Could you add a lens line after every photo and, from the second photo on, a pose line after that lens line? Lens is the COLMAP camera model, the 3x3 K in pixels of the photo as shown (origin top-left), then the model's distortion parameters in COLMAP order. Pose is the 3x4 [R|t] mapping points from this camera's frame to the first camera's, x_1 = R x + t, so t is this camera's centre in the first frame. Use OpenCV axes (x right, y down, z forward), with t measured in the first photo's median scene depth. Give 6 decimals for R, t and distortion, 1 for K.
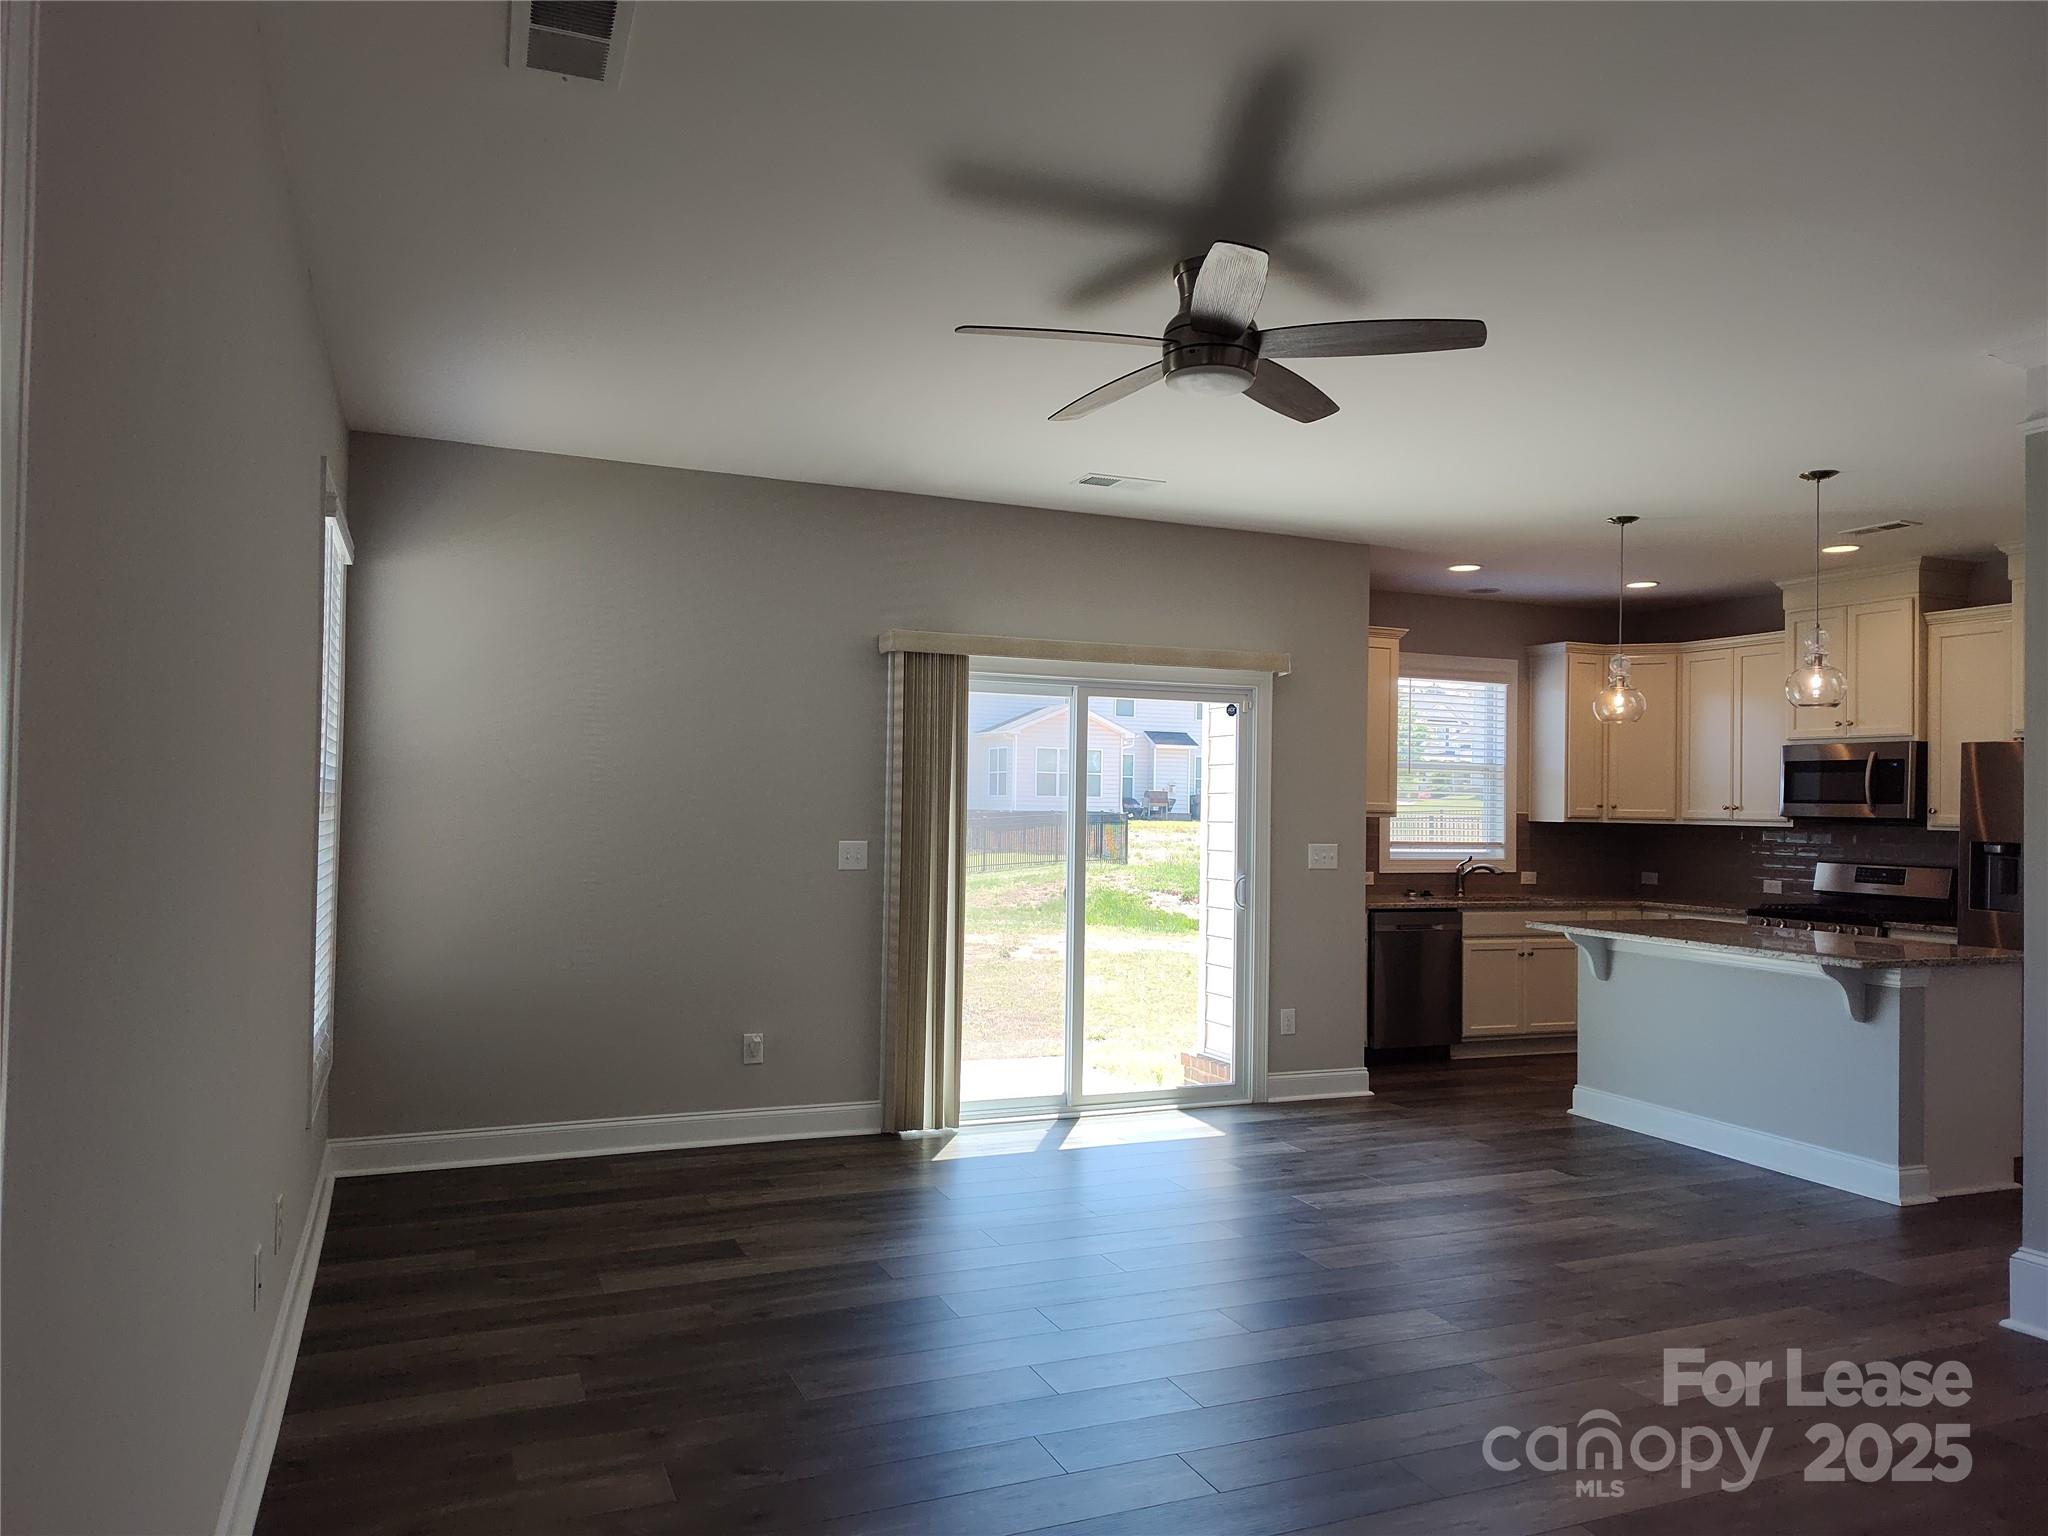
lens RADIAL K [[1388.0, 0, 1015.5], [0, 1388.0, 773.8], [0, 0, 1]] dist [0.058315, -0.066413]
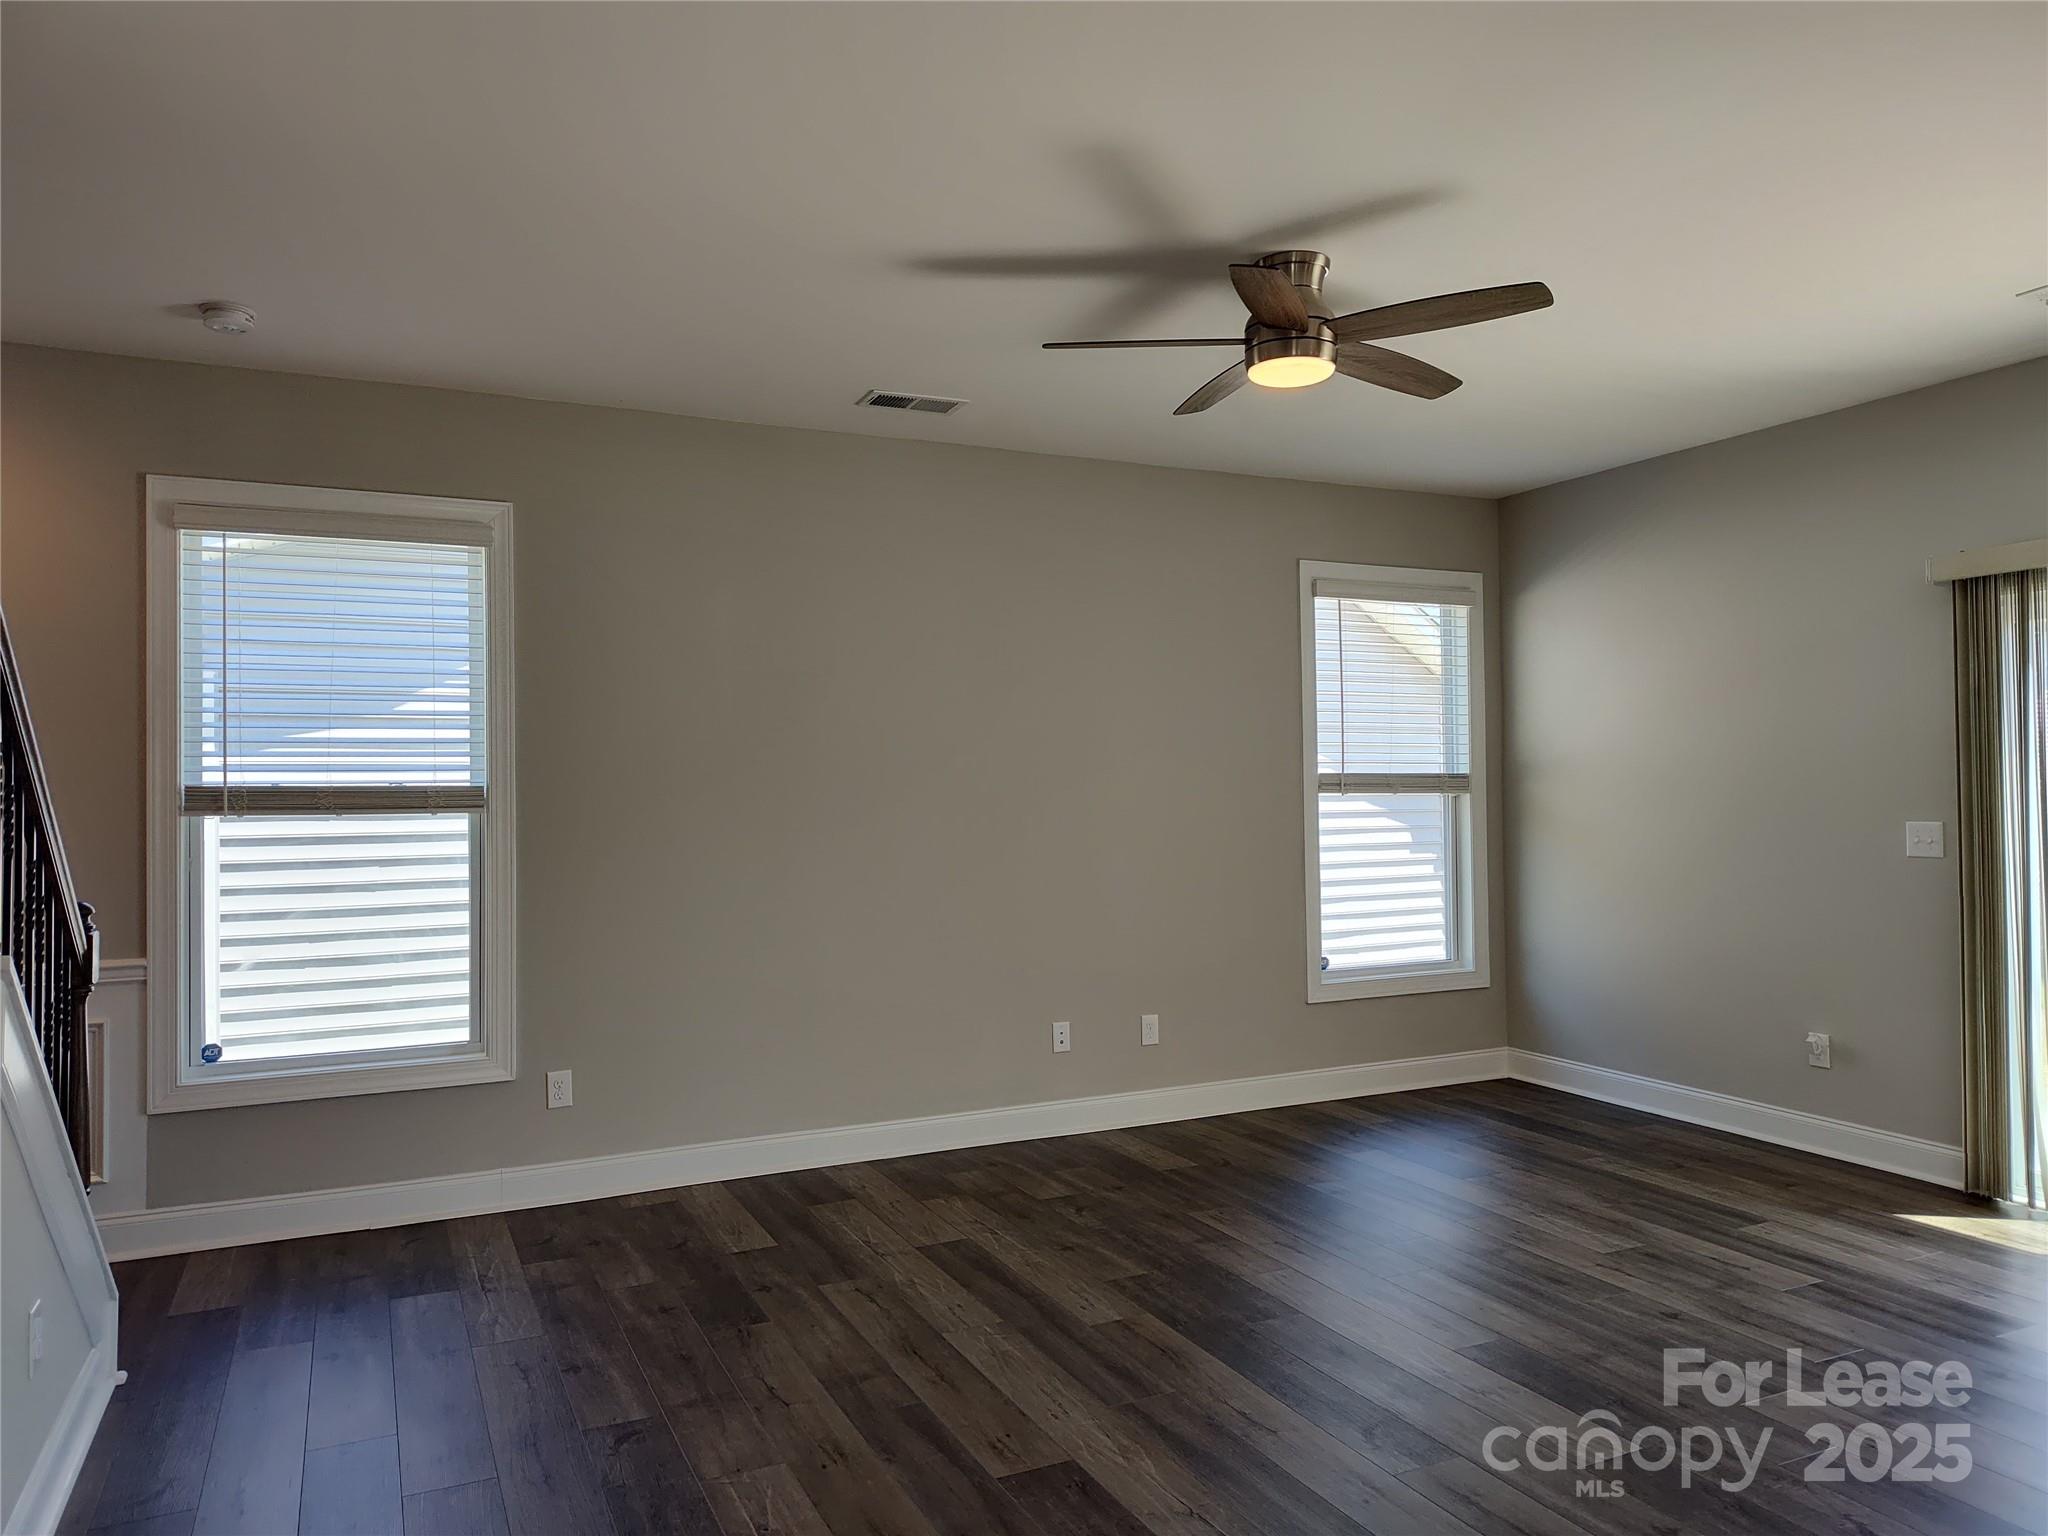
lens RADIAL K [[1385.1, 0, 1023.3], [0, 1385.1, 759.2], [0, 0, 1]] dist [0.064070, -0.075929]
pose [[0.041496, -0.039510, -0.998357, 0.602794], [0.035582, 0.998642, -0.038042, 0.021735], [0.998505, -0.033945, 0.042846, 0.386618]]
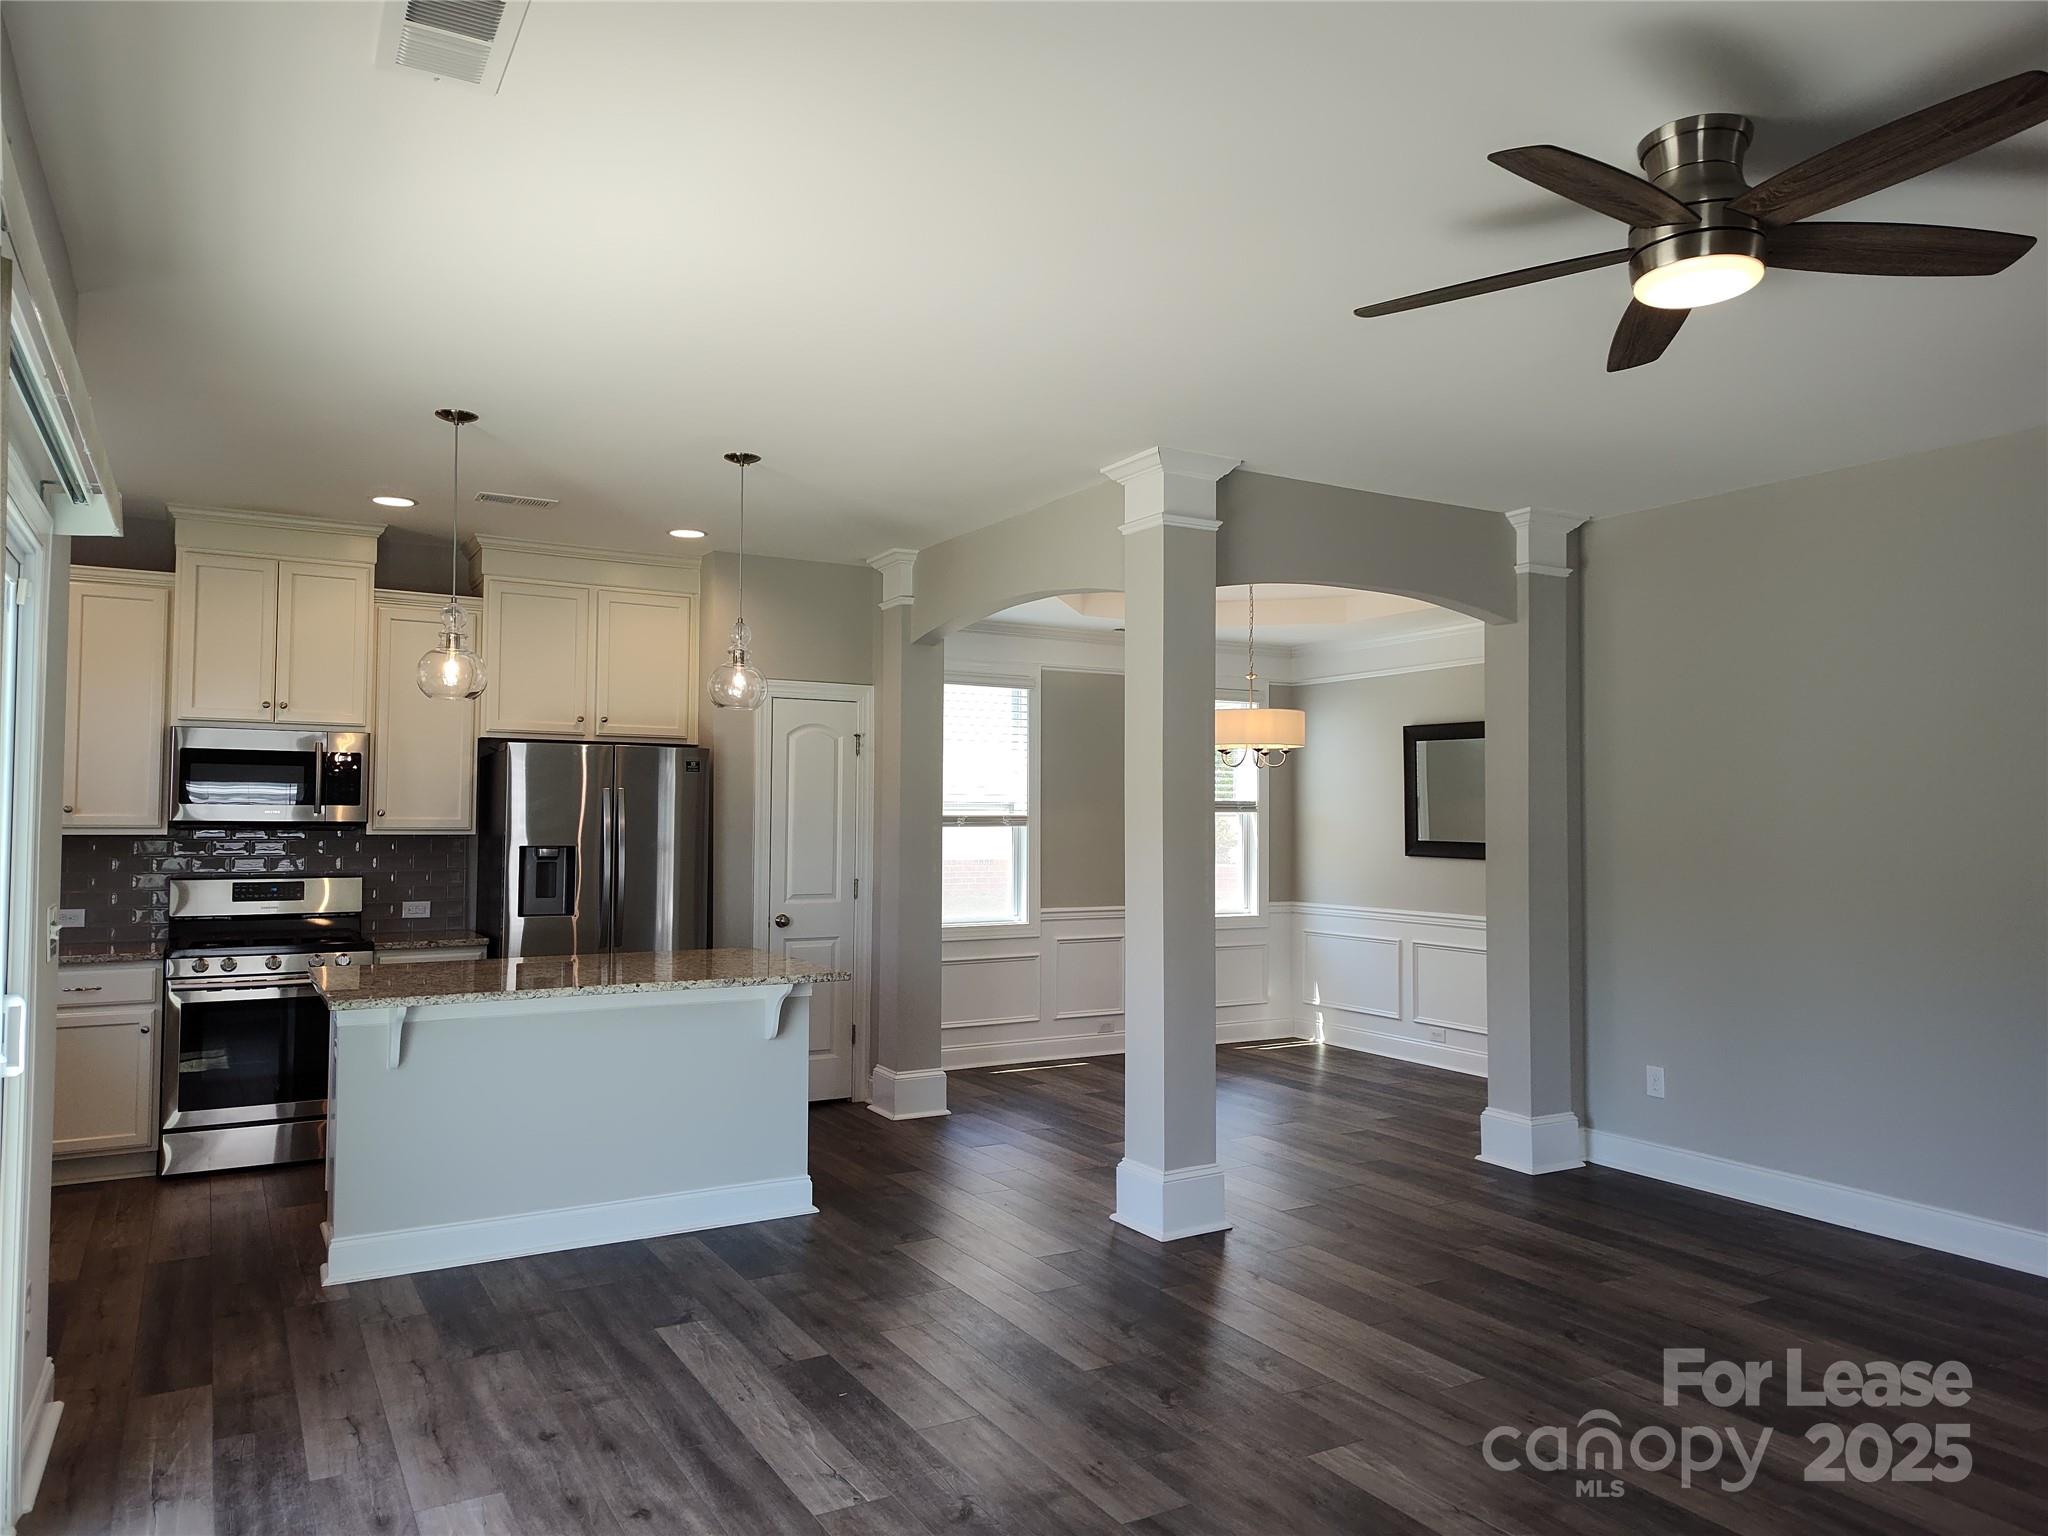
lens RADIAL K [[1385.1, 0, 1023.3], [0, 1385.1, 759.2], [0, 0, 1]] dist [0.064070, -0.075929]
pose [[-0.122631, 0.024021, 0.992162, -0.292943], [-0.030814, 0.999133, -0.027998, 0.005008], [-0.991974, -0.034006, -0.121785, 0.749369]]
